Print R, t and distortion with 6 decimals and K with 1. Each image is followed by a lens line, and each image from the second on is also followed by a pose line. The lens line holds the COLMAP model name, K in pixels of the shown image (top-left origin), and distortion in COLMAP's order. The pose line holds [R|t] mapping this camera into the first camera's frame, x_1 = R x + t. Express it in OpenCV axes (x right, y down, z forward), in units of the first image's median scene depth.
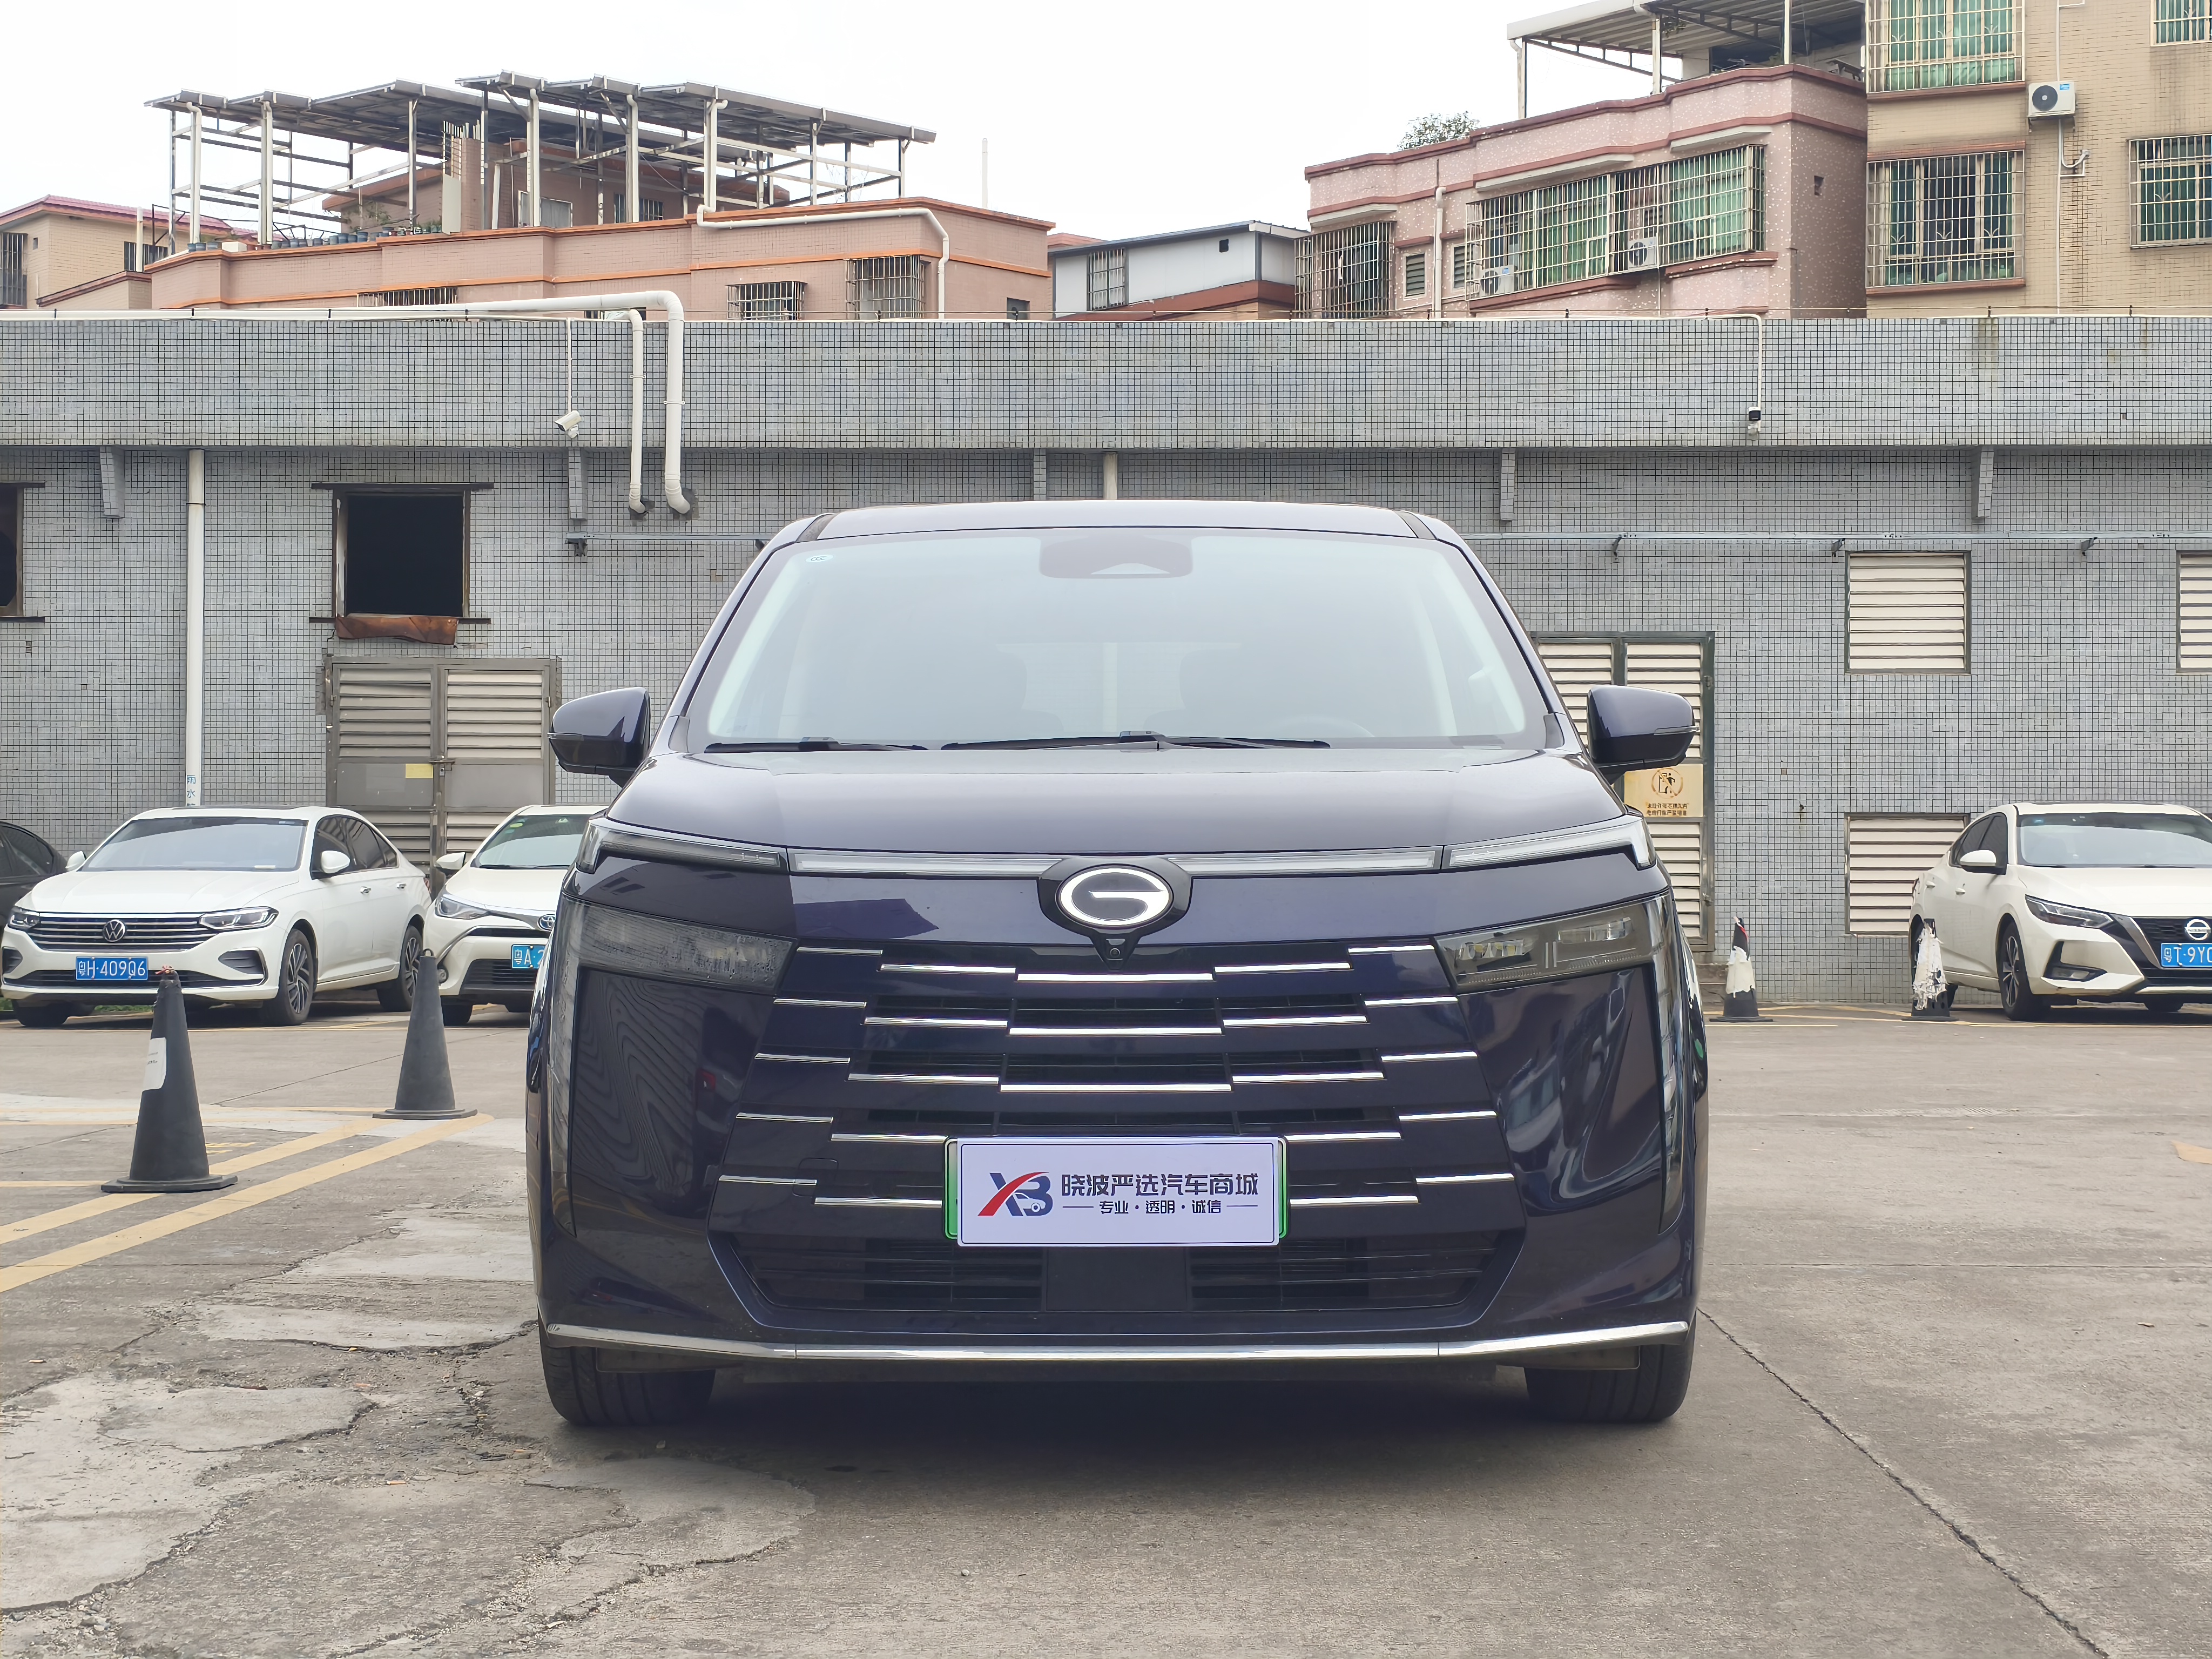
lens RADIAL K [[3300.9, 0, 1119.3], [0, 3300.9, 842.9], [0, 0, 1]] dist [0.059502, 0.000000]
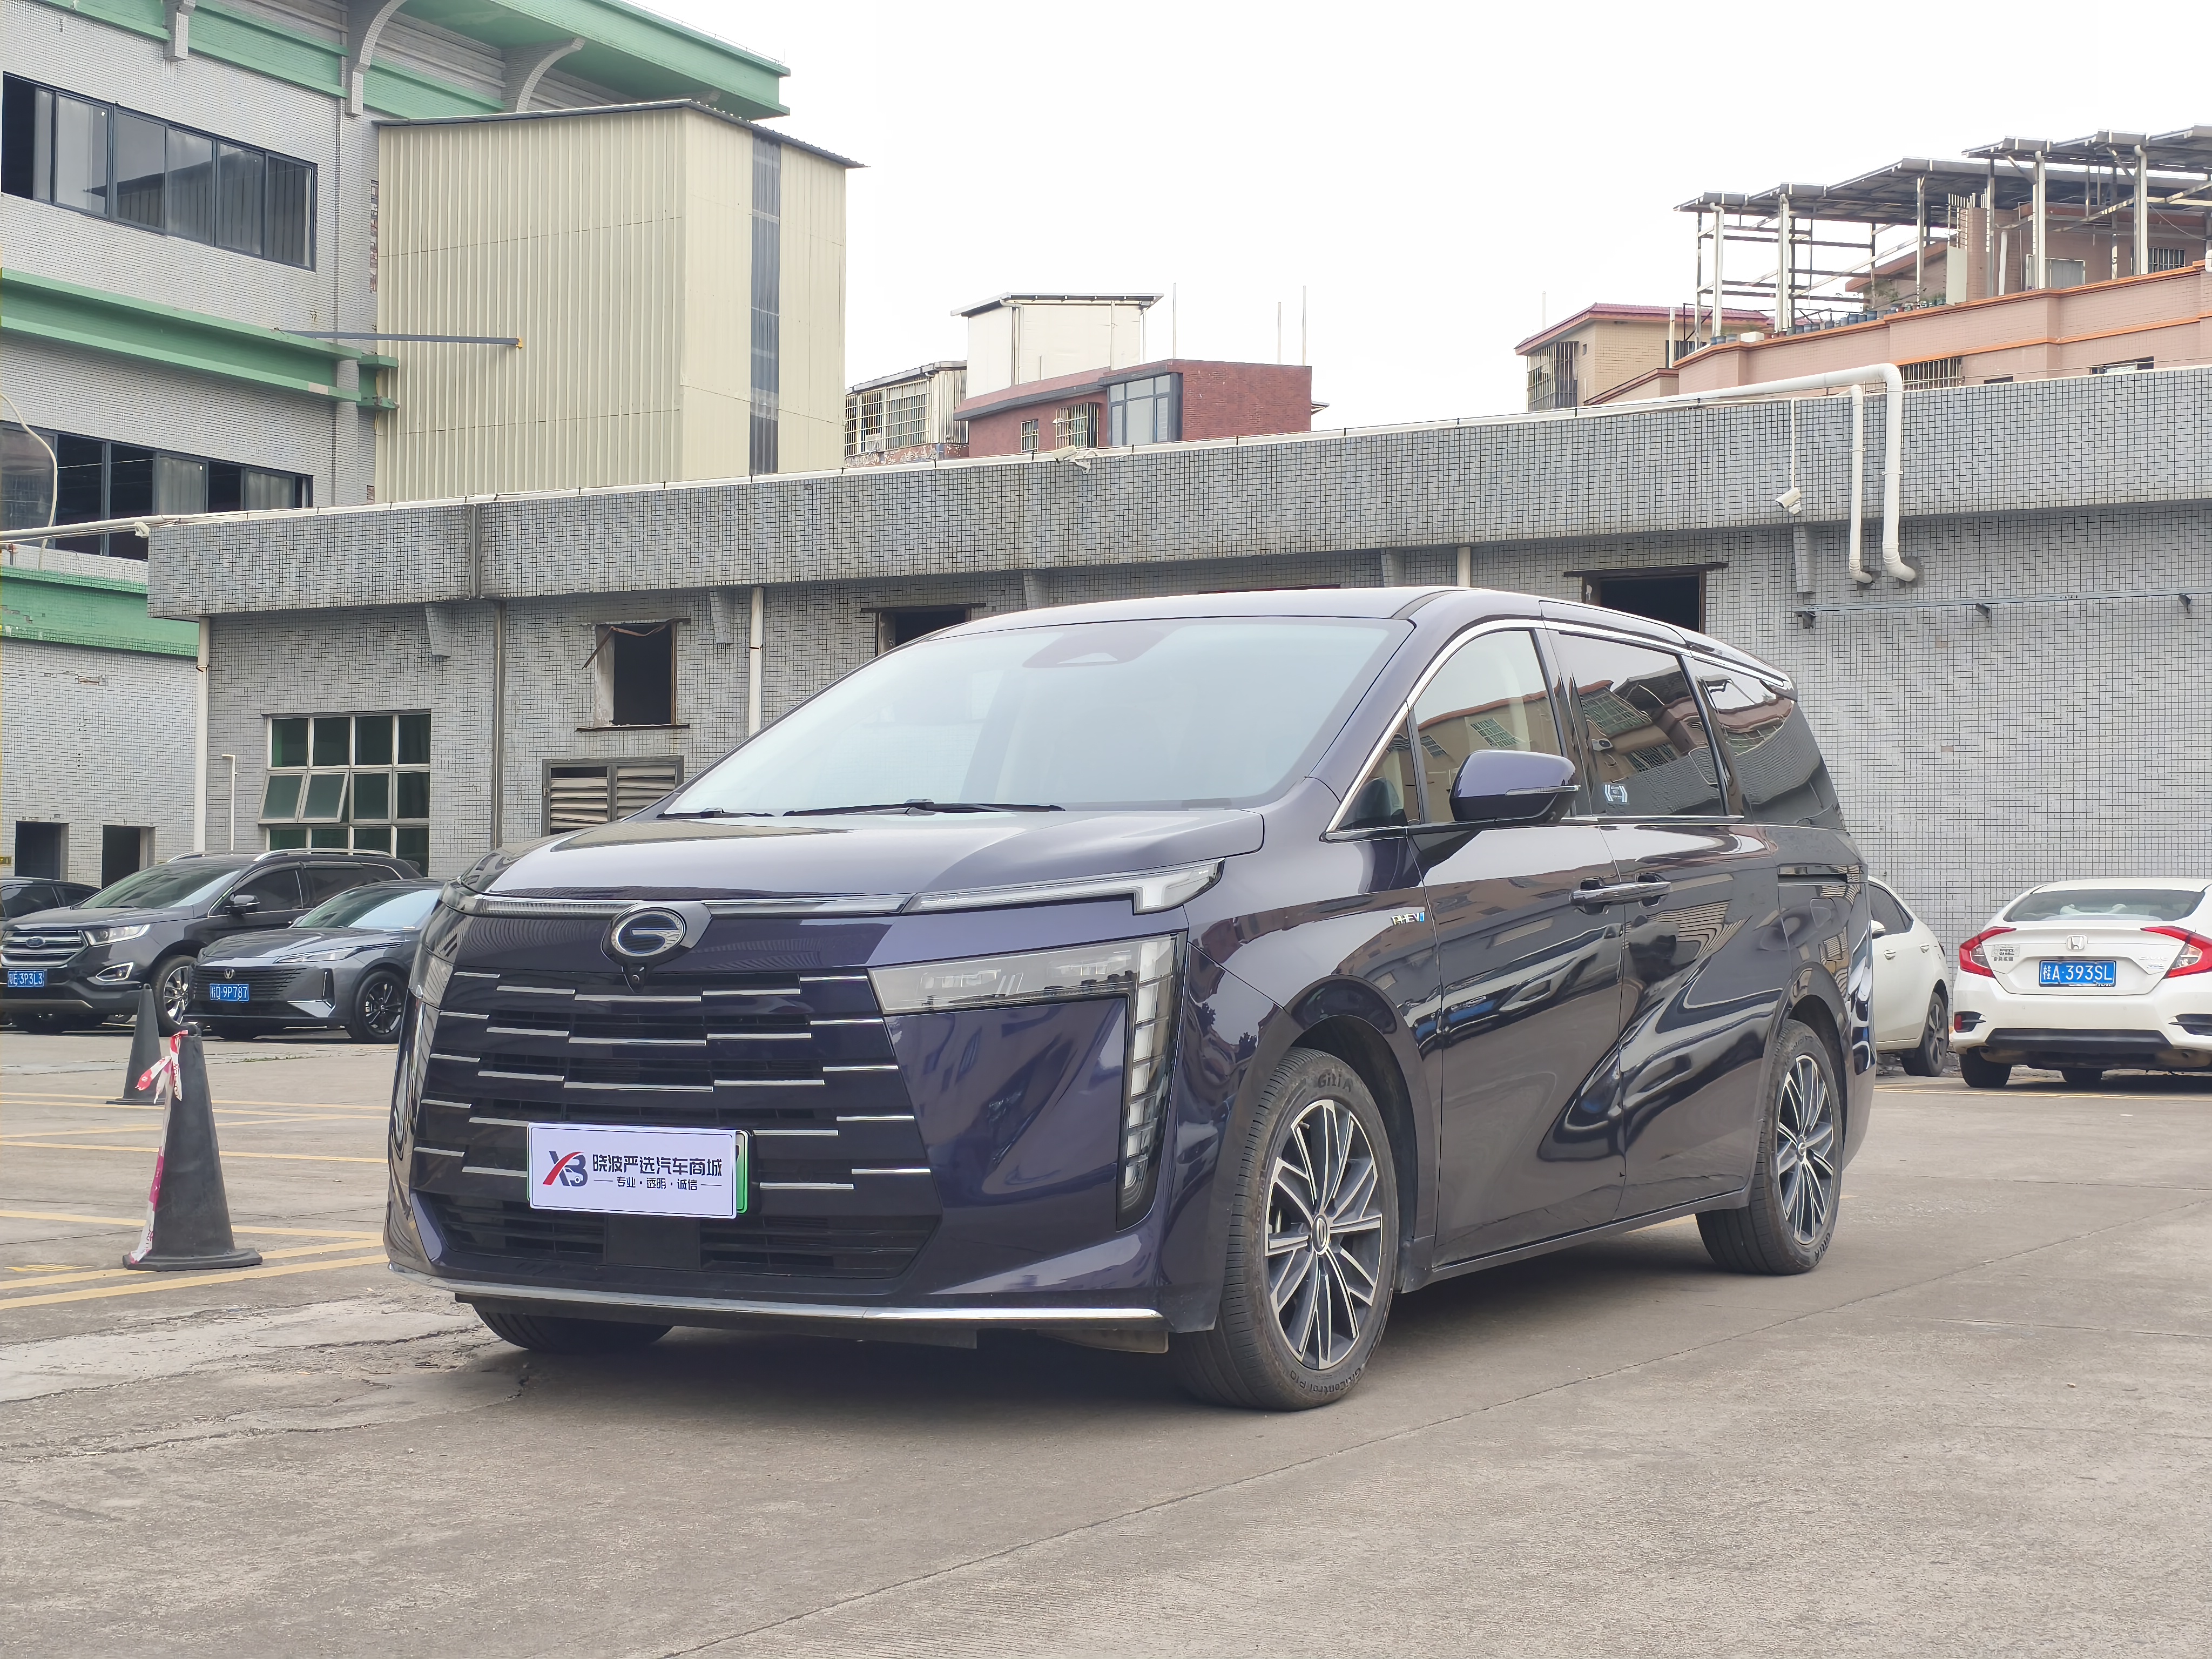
lens RADIAL K [[3300.9, 0, 1090.9], [0, 3300.9, 824.7], [0, 0, 1]] dist [0.059502, 0.000000]
pose [[0.873811, -0.011809, -0.486123, 0.082422], [-0.001175, 0.999651, -0.026396, 0.000841], [0.486265, 0.023637, 0.873492, -0.001355]]
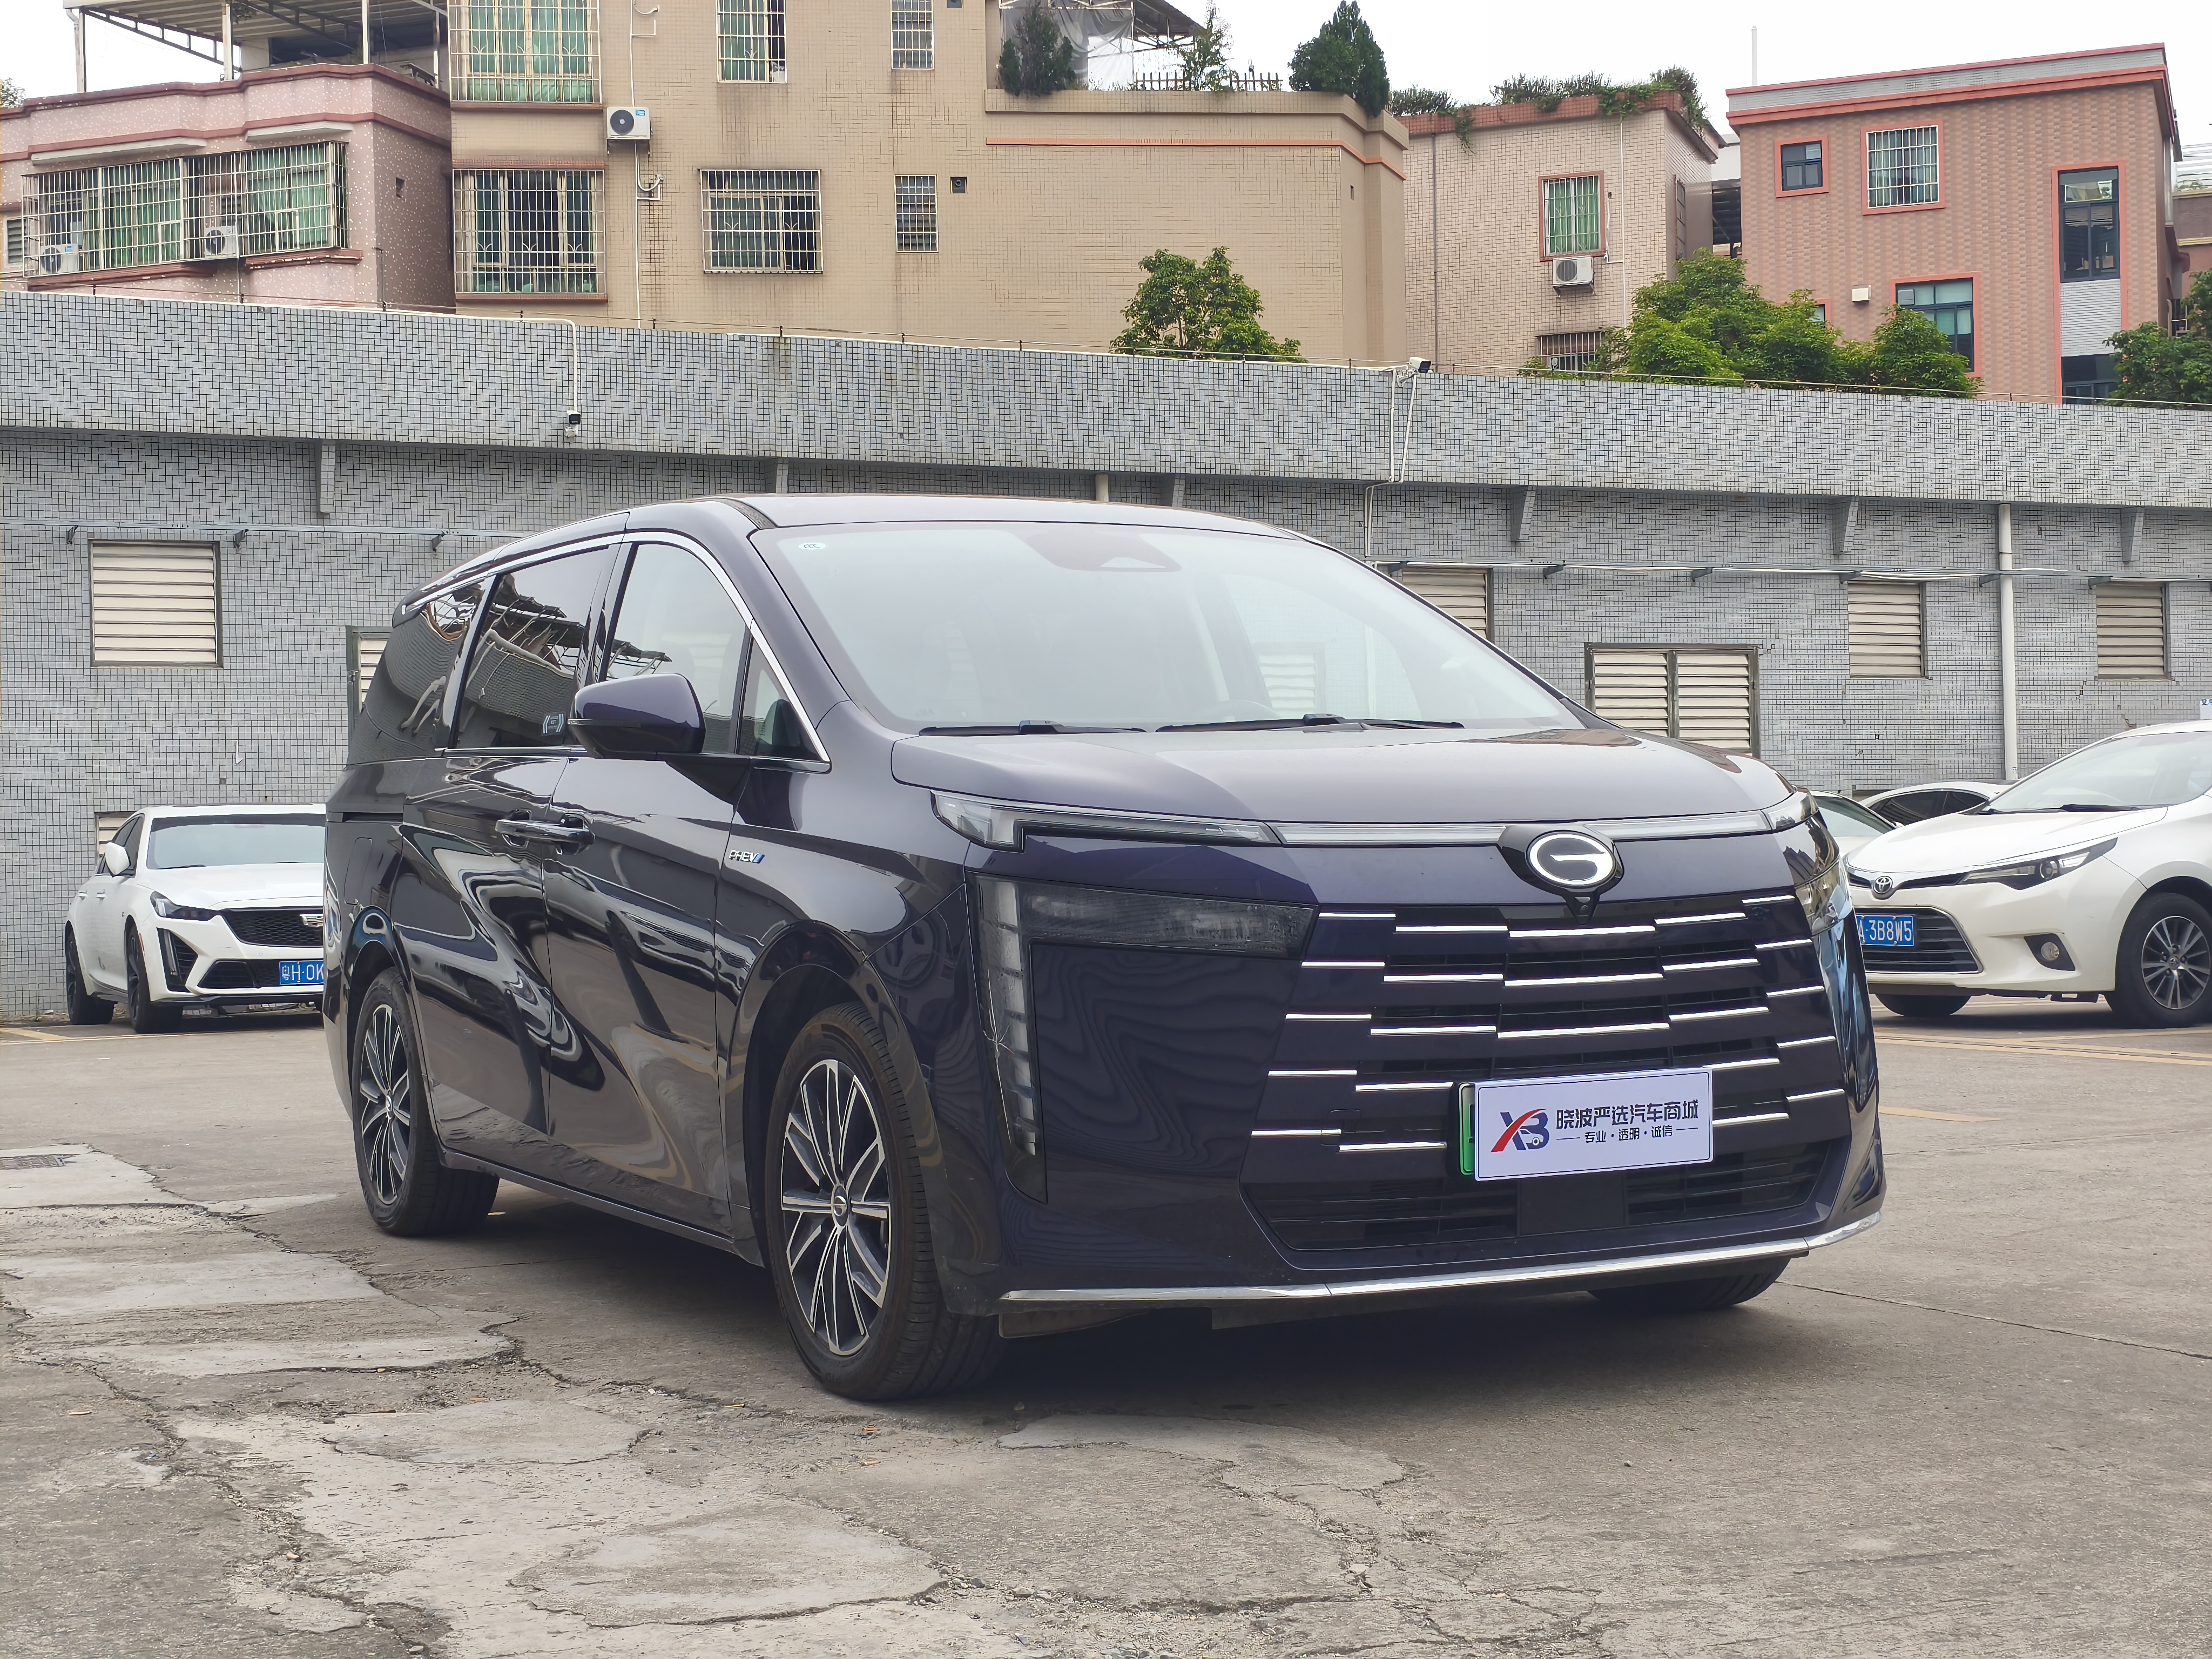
lens RADIAL K [[3300.9, 0, 1112.5], [0, 3300.9, 840.0], [0, 0, 1]] dist [0.059502, 0.000000]
pose [[0.885194, -0.019048, 0.464832, -0.071729], [0.019541, 0.999802, 0.003758, 0.000271], [-0.464811, 0.005757, 0.885391, 0.009166]]
